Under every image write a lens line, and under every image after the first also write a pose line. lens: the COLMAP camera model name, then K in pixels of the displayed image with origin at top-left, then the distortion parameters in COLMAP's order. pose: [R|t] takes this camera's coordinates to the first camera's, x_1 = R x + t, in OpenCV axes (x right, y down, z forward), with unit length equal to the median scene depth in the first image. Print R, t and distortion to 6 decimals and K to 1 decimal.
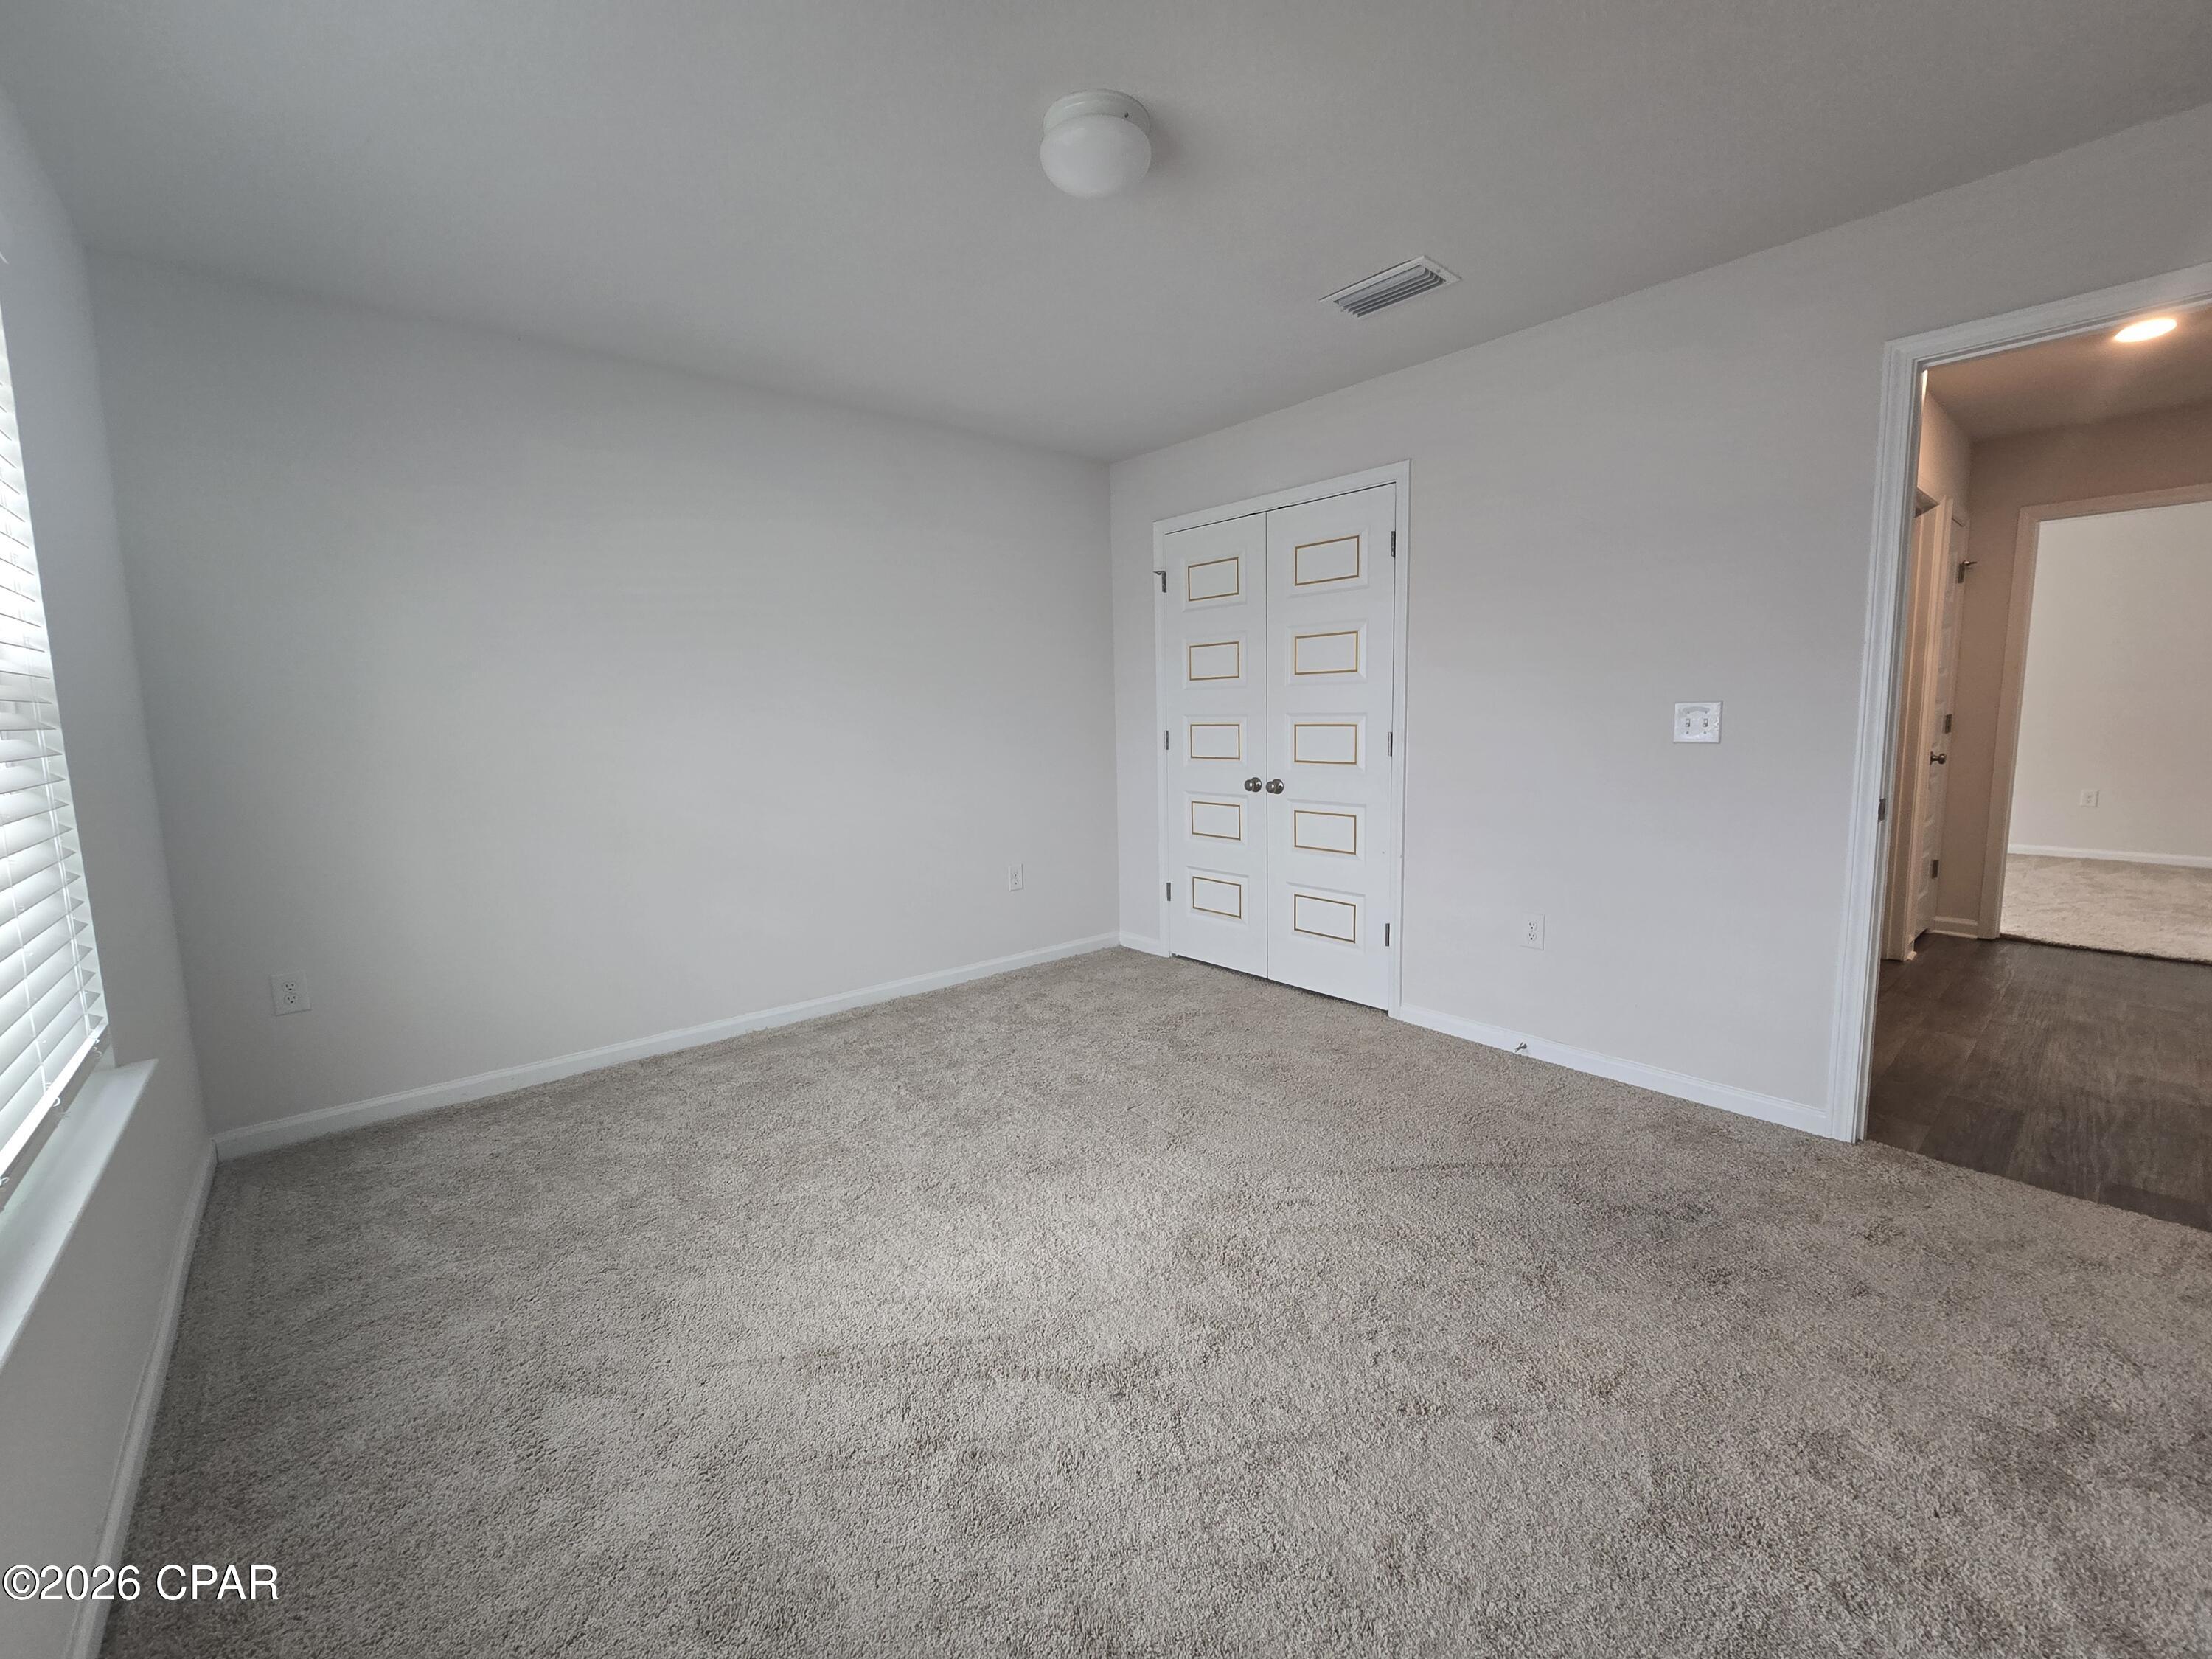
lens RADIAL K [[900.8, 0, 1106.0], [0, 900.8, 829.5], [0, 0, 1]] dist [-0.005295, -0.000500]
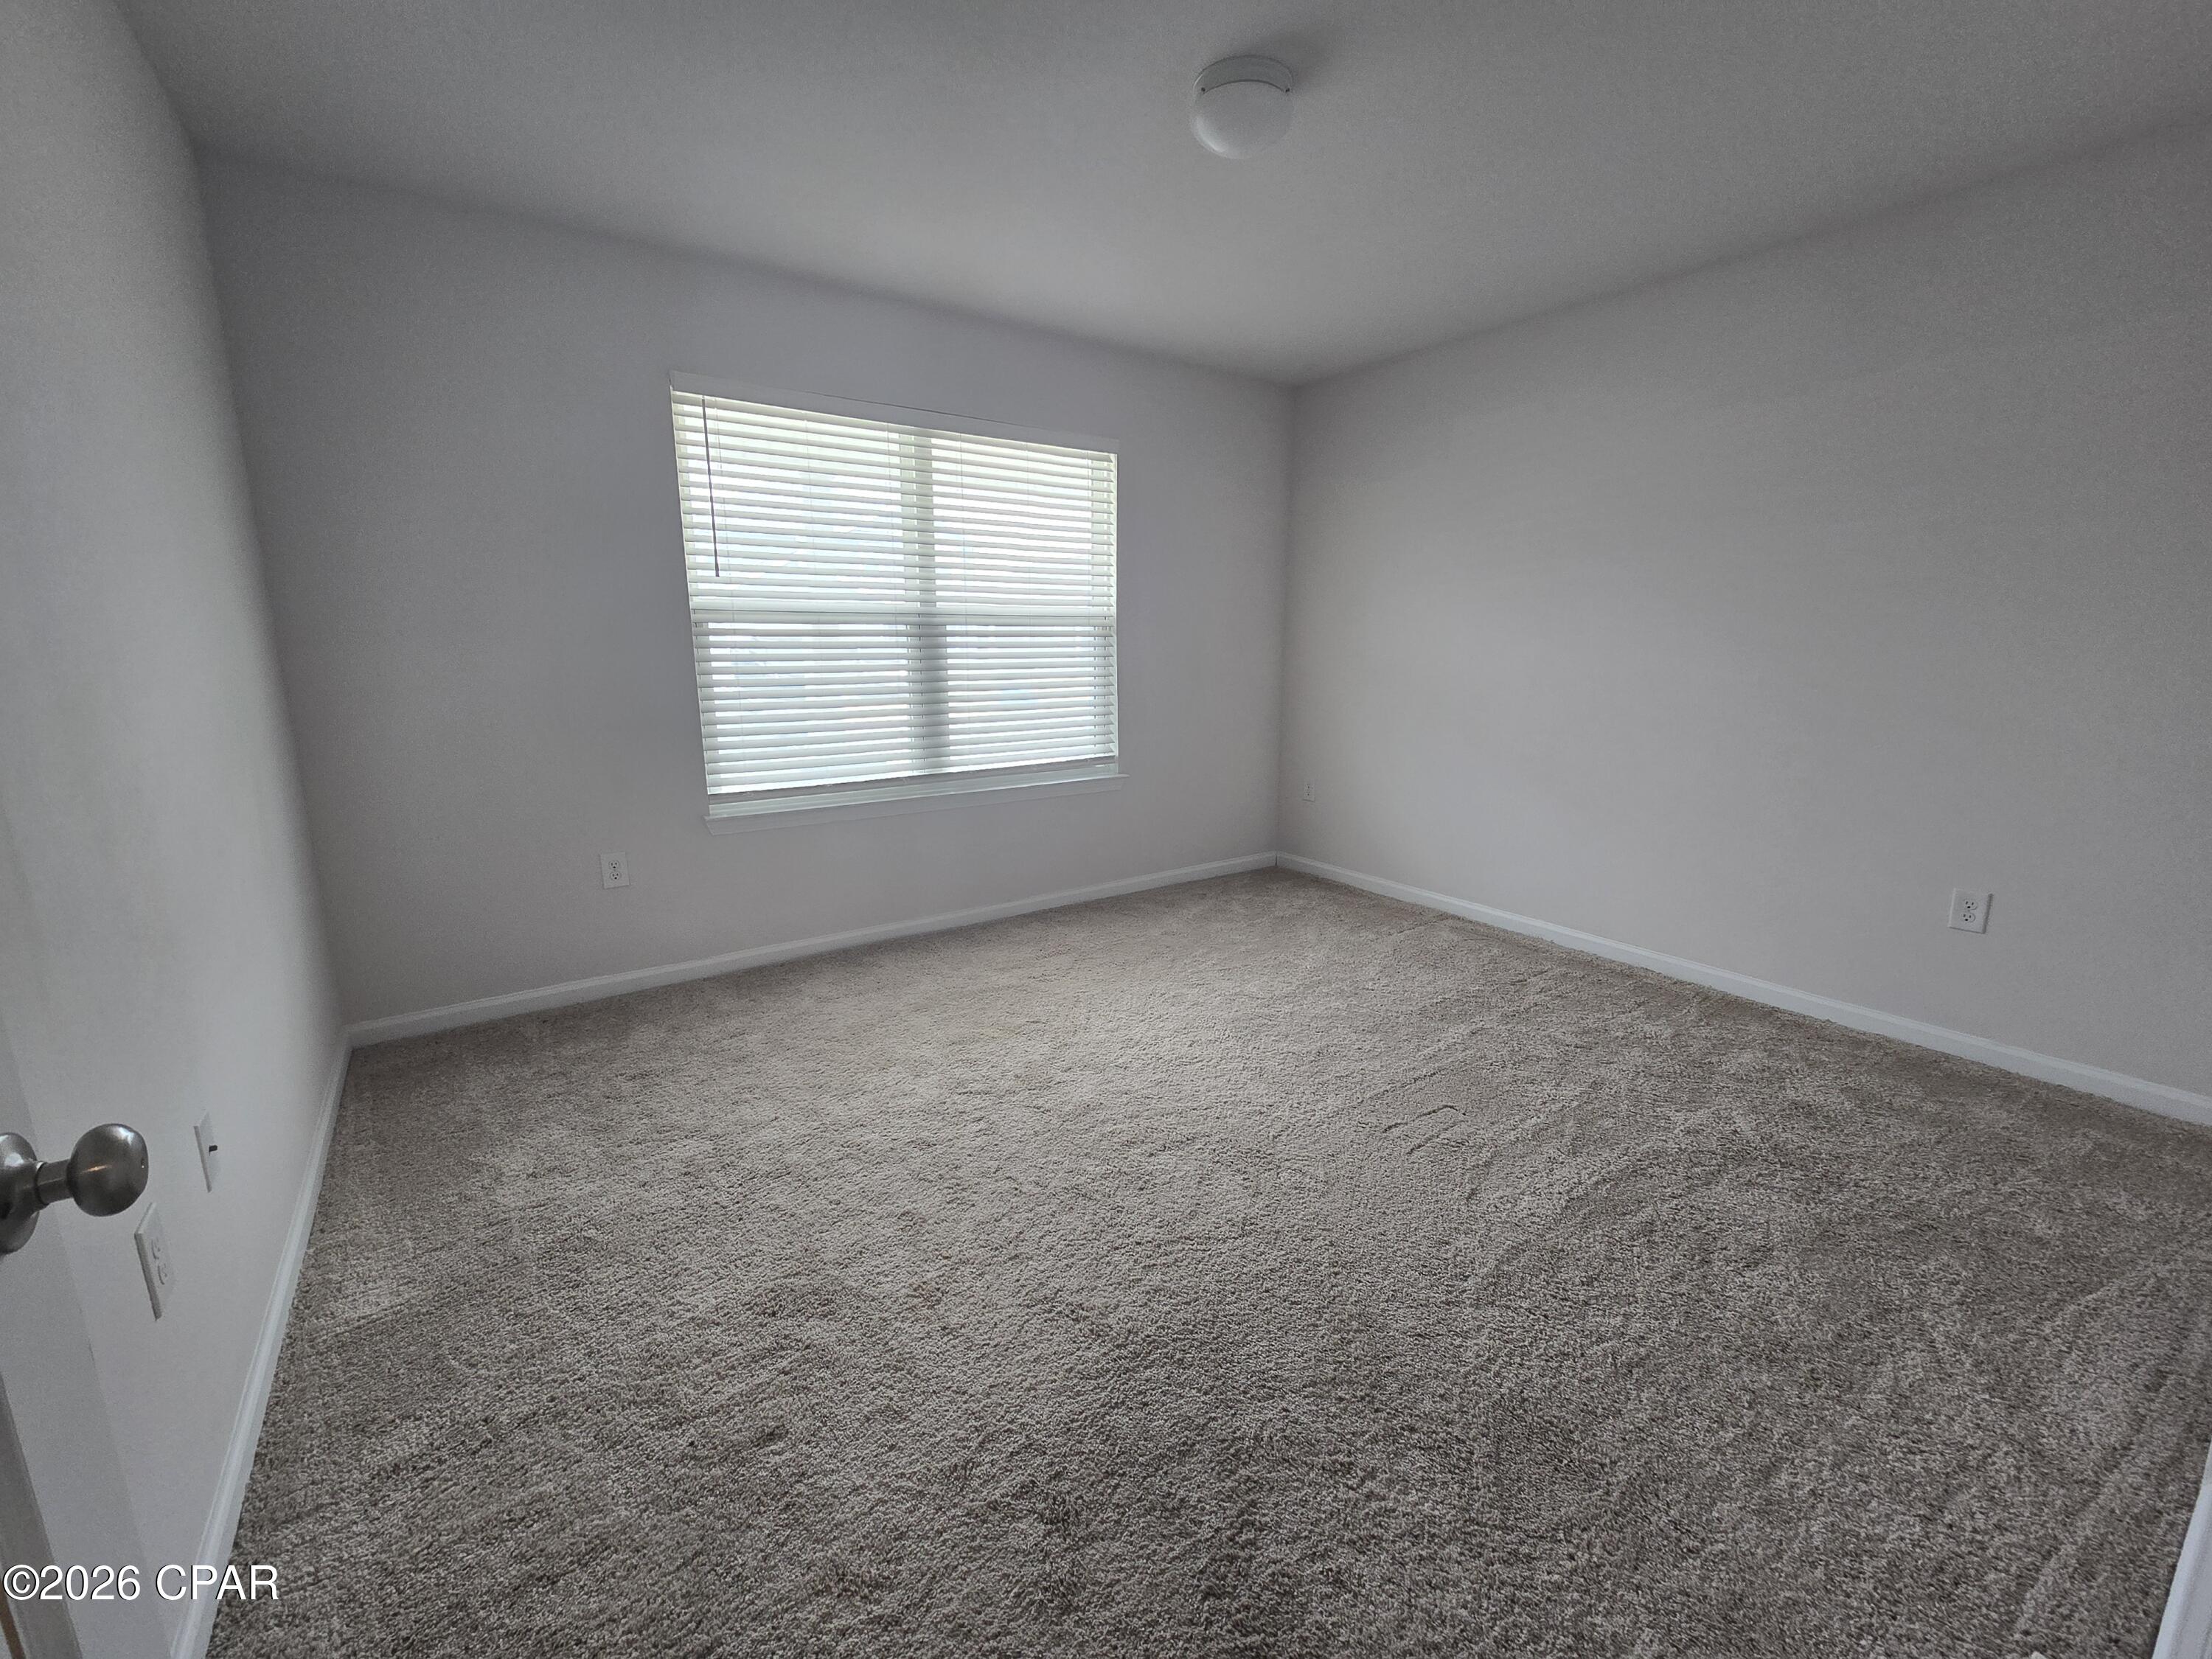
lens RADIAL K [[909.3, 0, 1106.0], [0, 909.3, 829.5], [0, 0, 1]] dist [0.000494, -0.000122]
pose [[-0.102834, 0.222754, -0.969436, 0.799694], [-0.128128, 0.963517, 0.234985, -0.101030], [0.986412, 0.148376, -0.070541, 0.662598]]
